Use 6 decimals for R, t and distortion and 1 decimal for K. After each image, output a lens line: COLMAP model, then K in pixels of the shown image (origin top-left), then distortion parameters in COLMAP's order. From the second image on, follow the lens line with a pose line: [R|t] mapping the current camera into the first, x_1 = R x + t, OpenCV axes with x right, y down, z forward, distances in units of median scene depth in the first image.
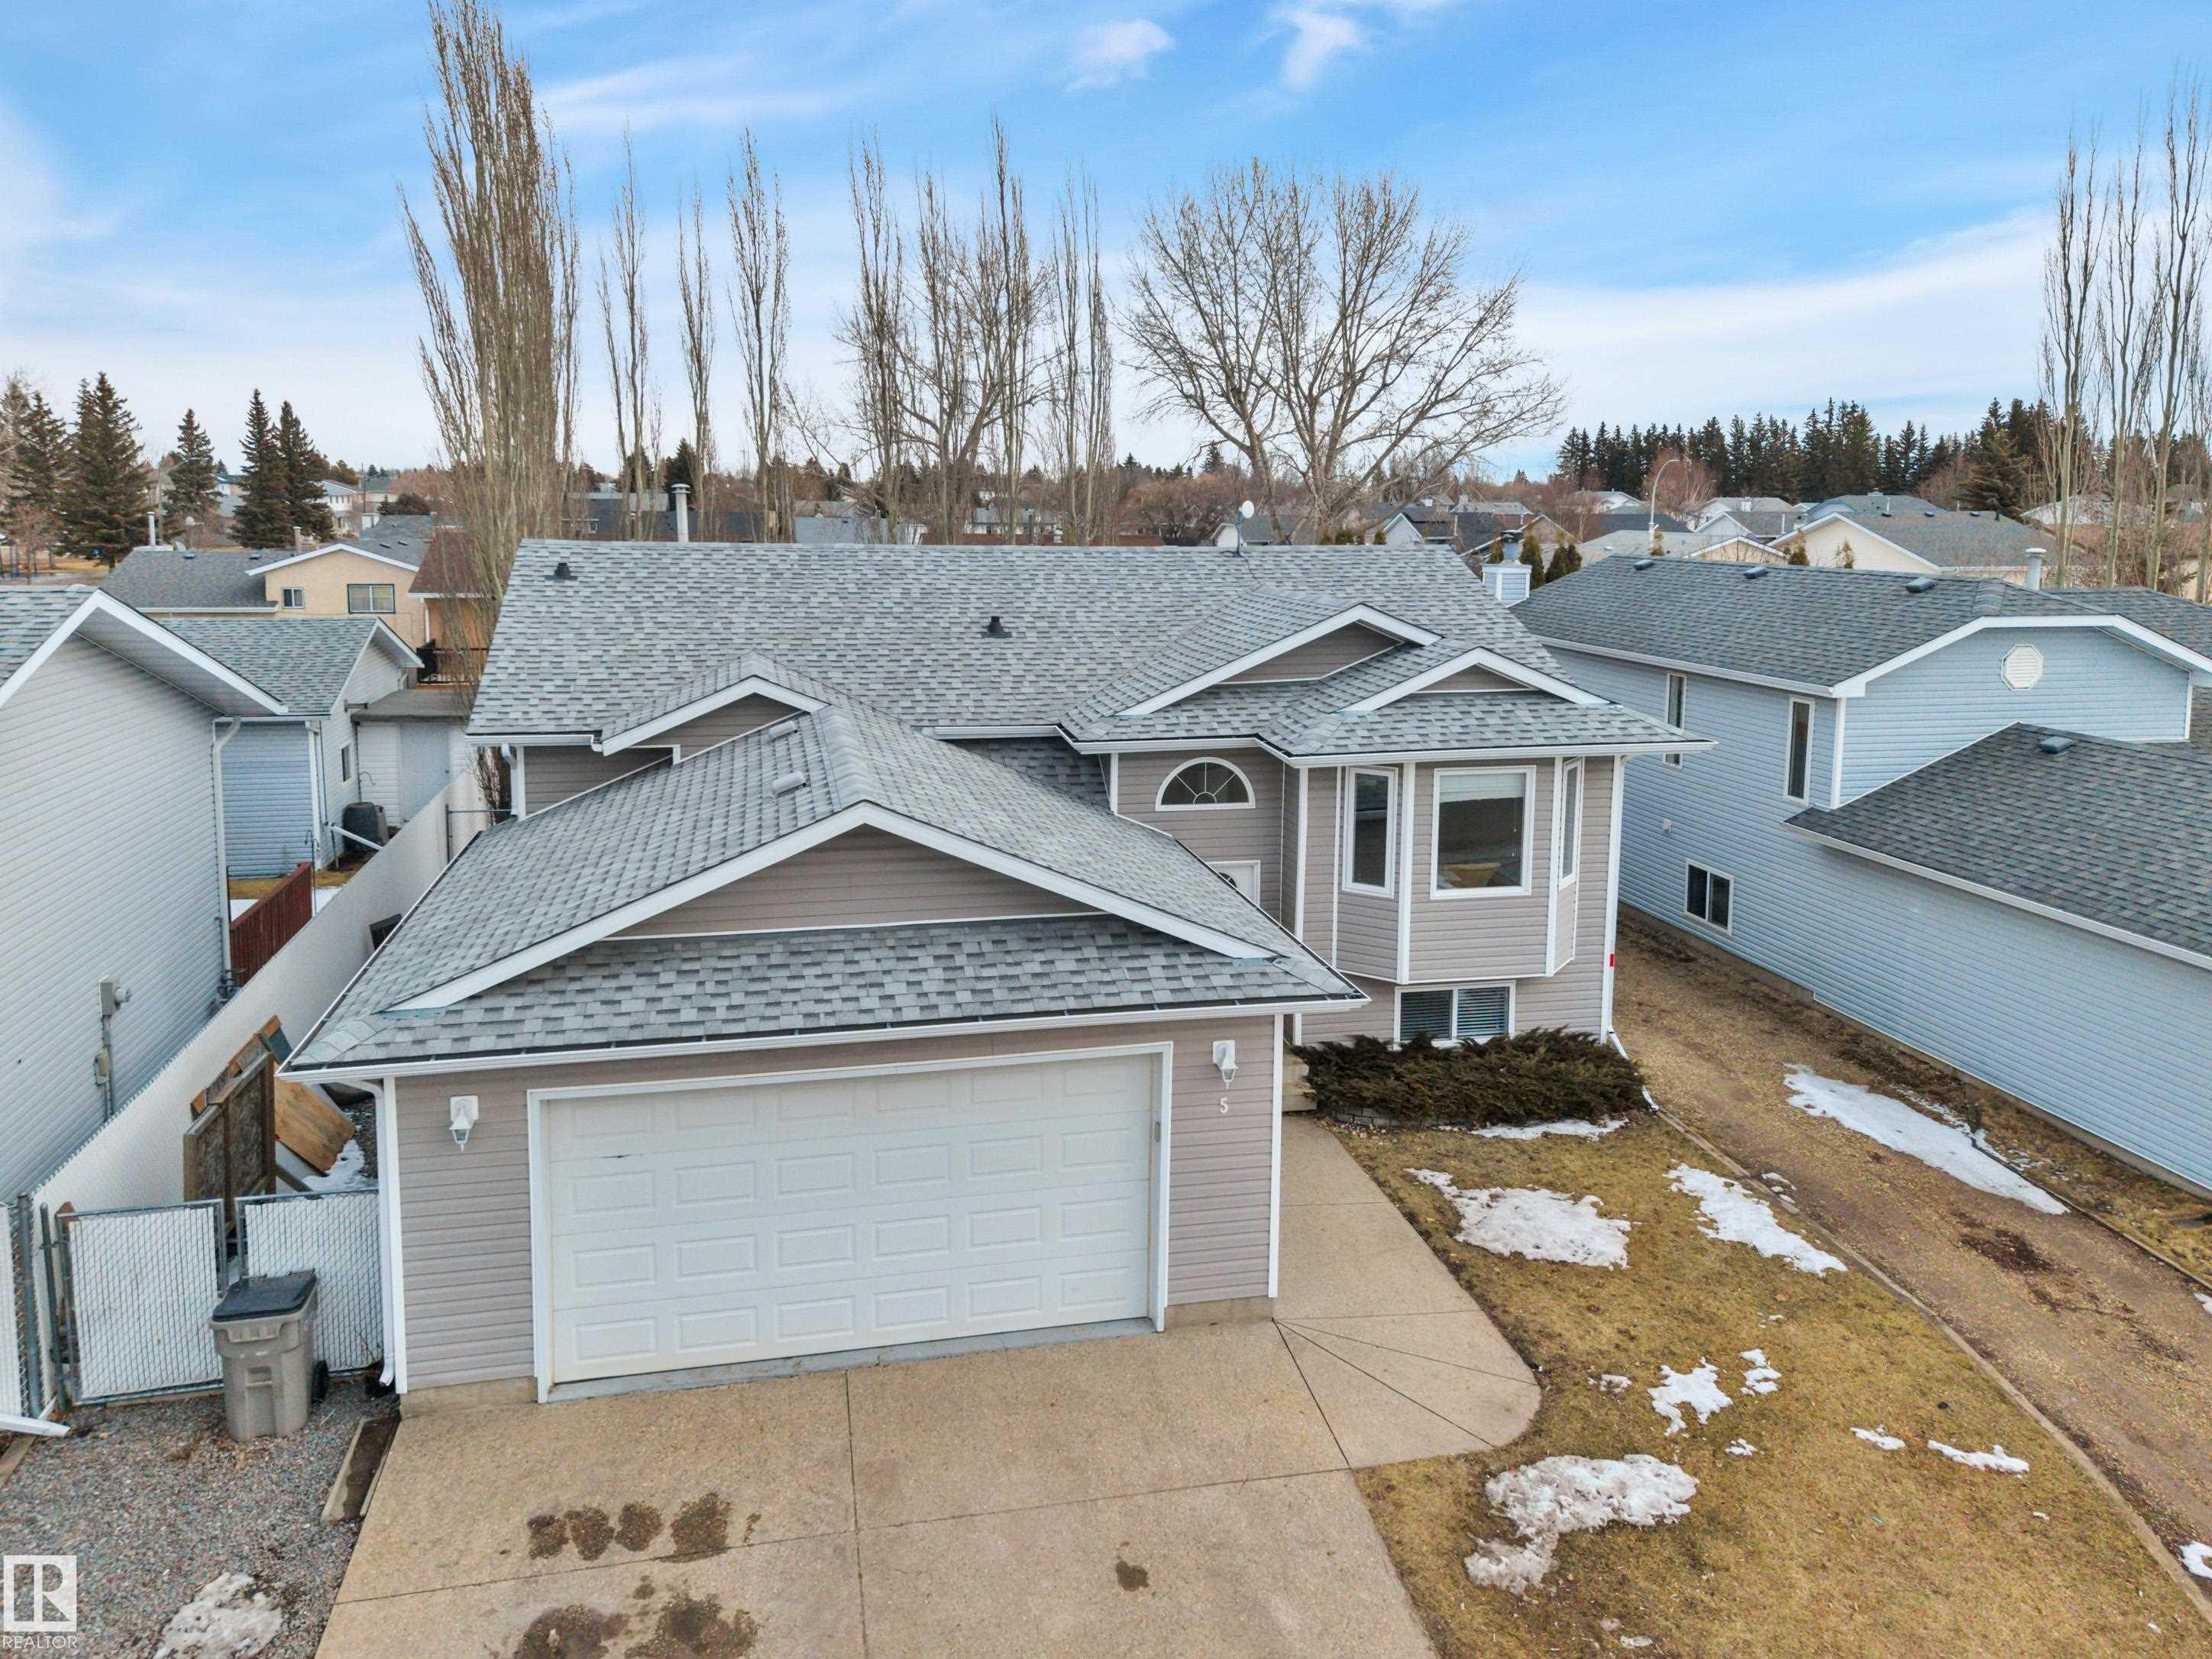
lens RADIAL K [[1551.9, 0, 1105.9], [0, 1551.9, 729.5], [0, 0, 1]] dist [0.035117, -0.005182]
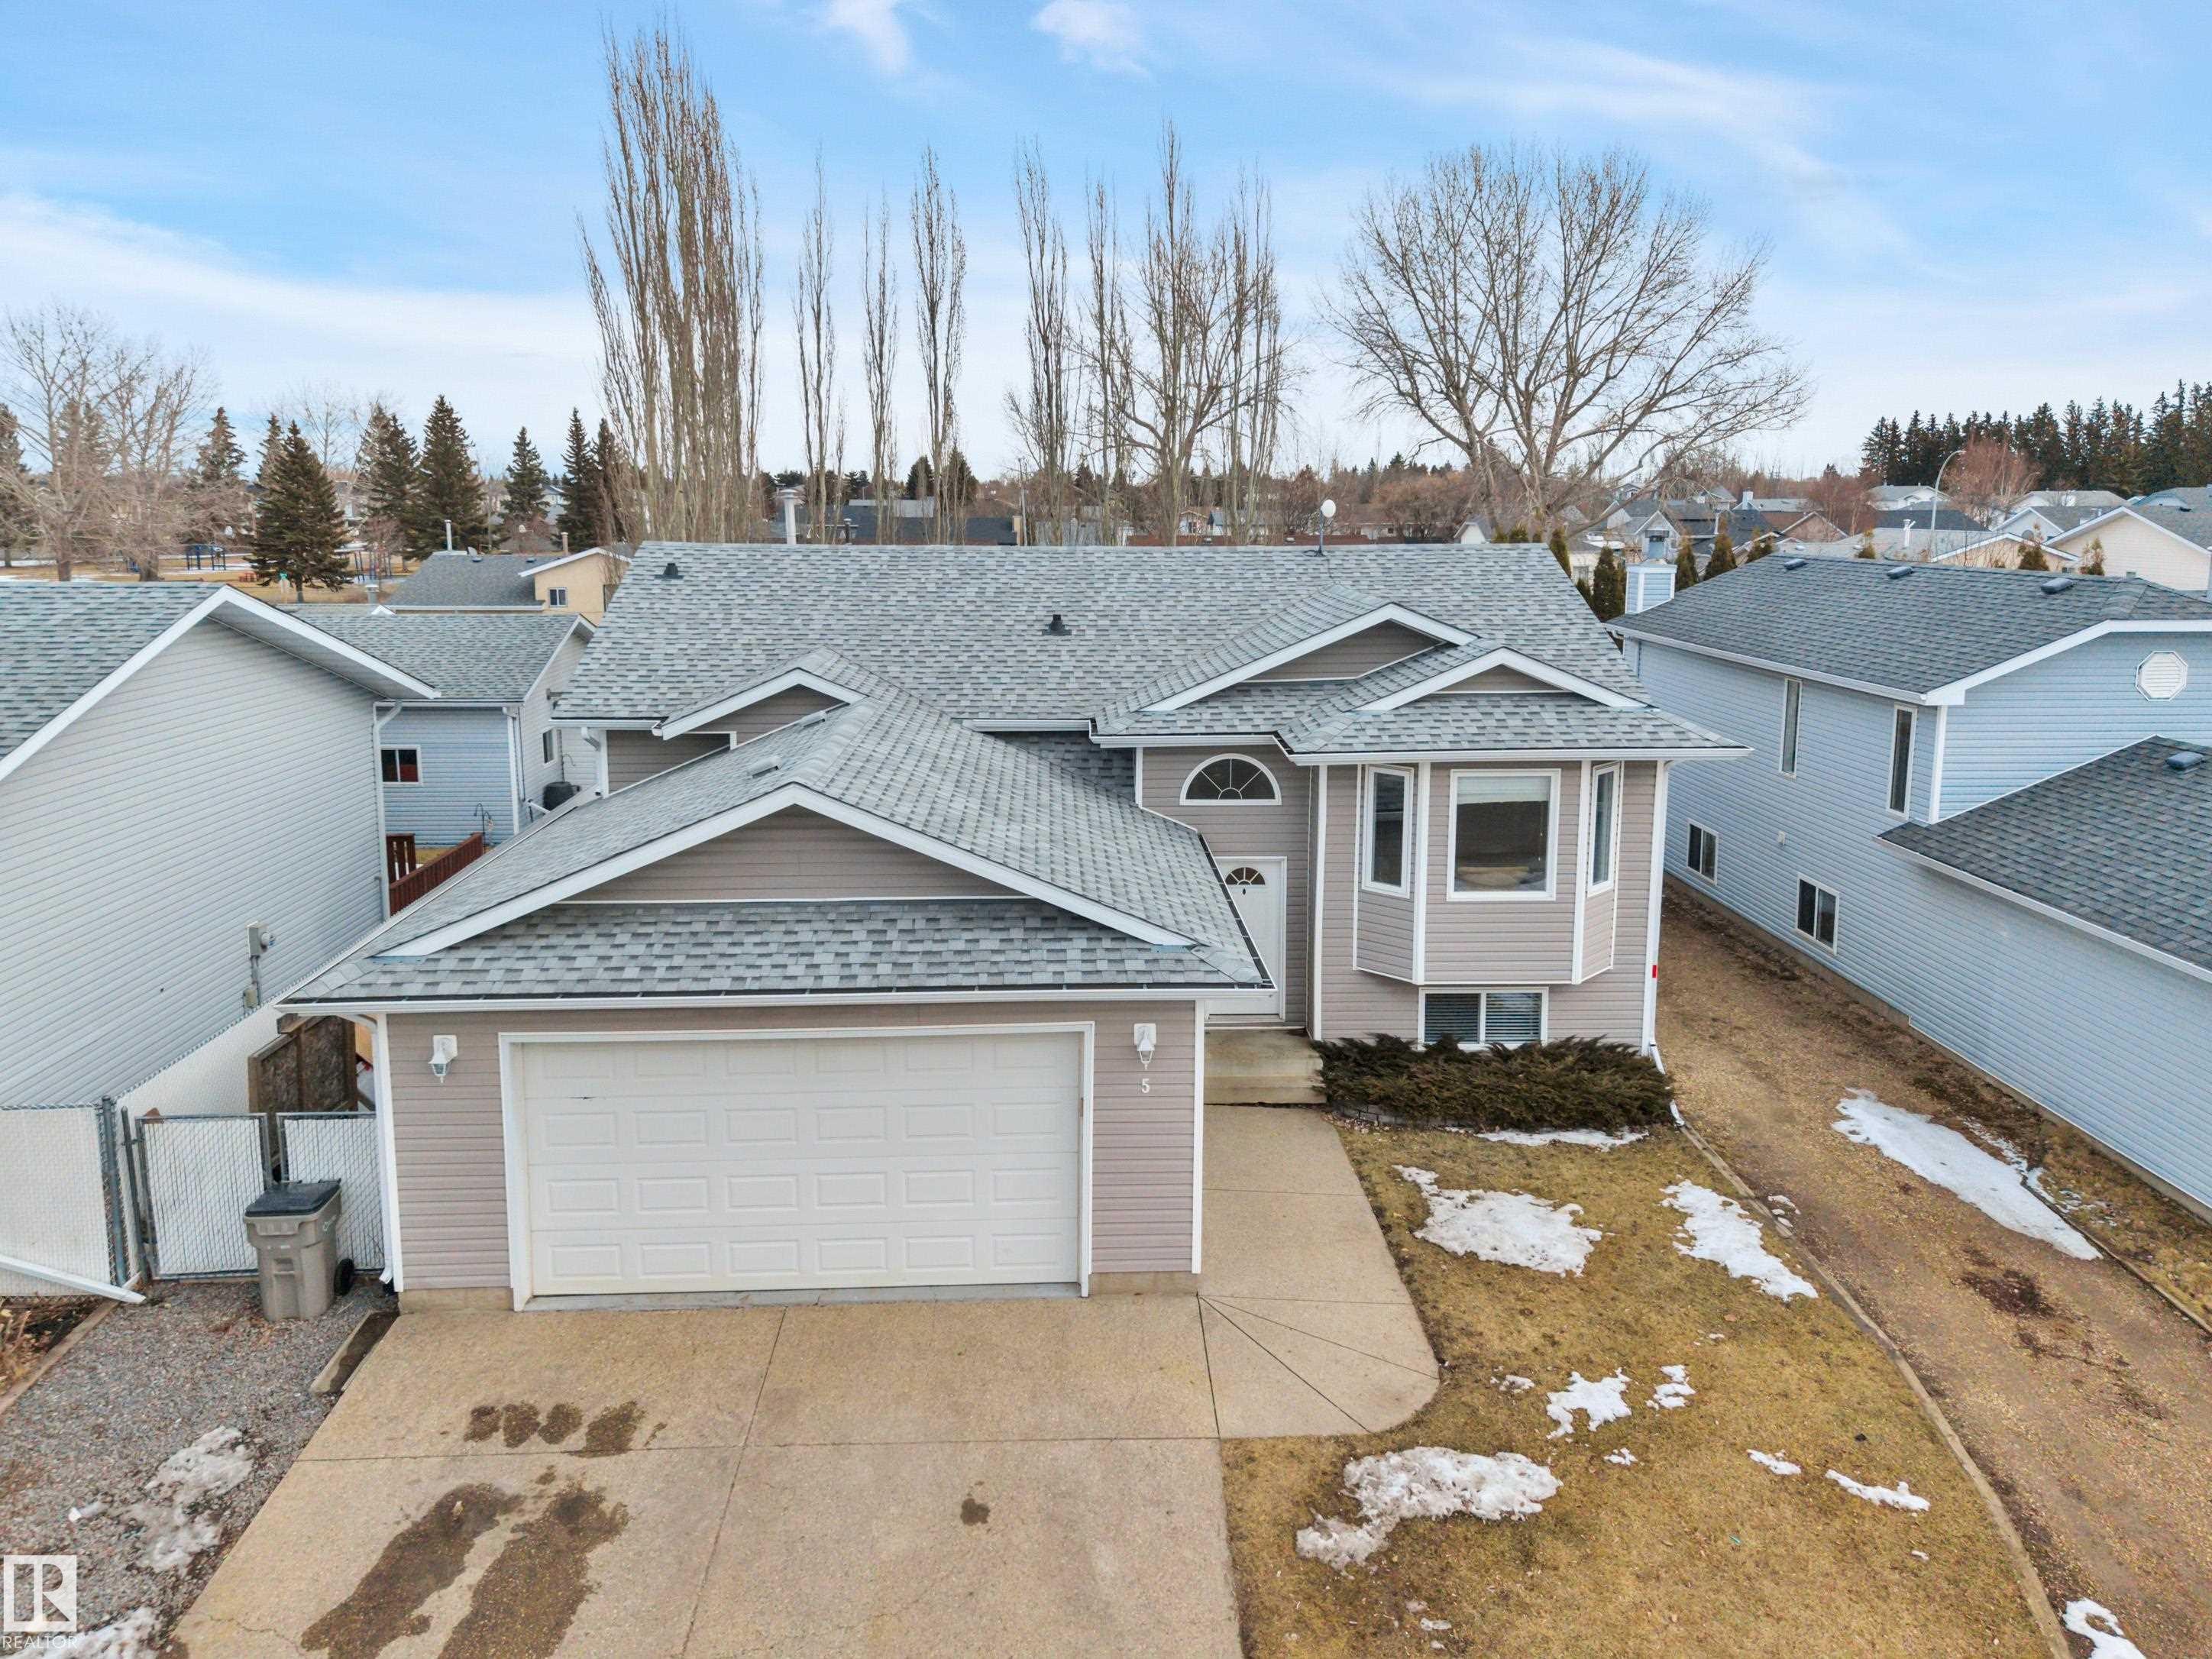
lens RADIAL K [[1538.0, 0, 1106.2], [0, 1538.0, 756.5], [0, 0, 1]] dist [0.033980, -0.001467]
pose [[0.984399, 0.021944, -0.174579, 0.187594], [-0.018852, 0.999635, 0.019352, 0.001836], [0.174940, -0.015759, 0.984453, -0.011839]]
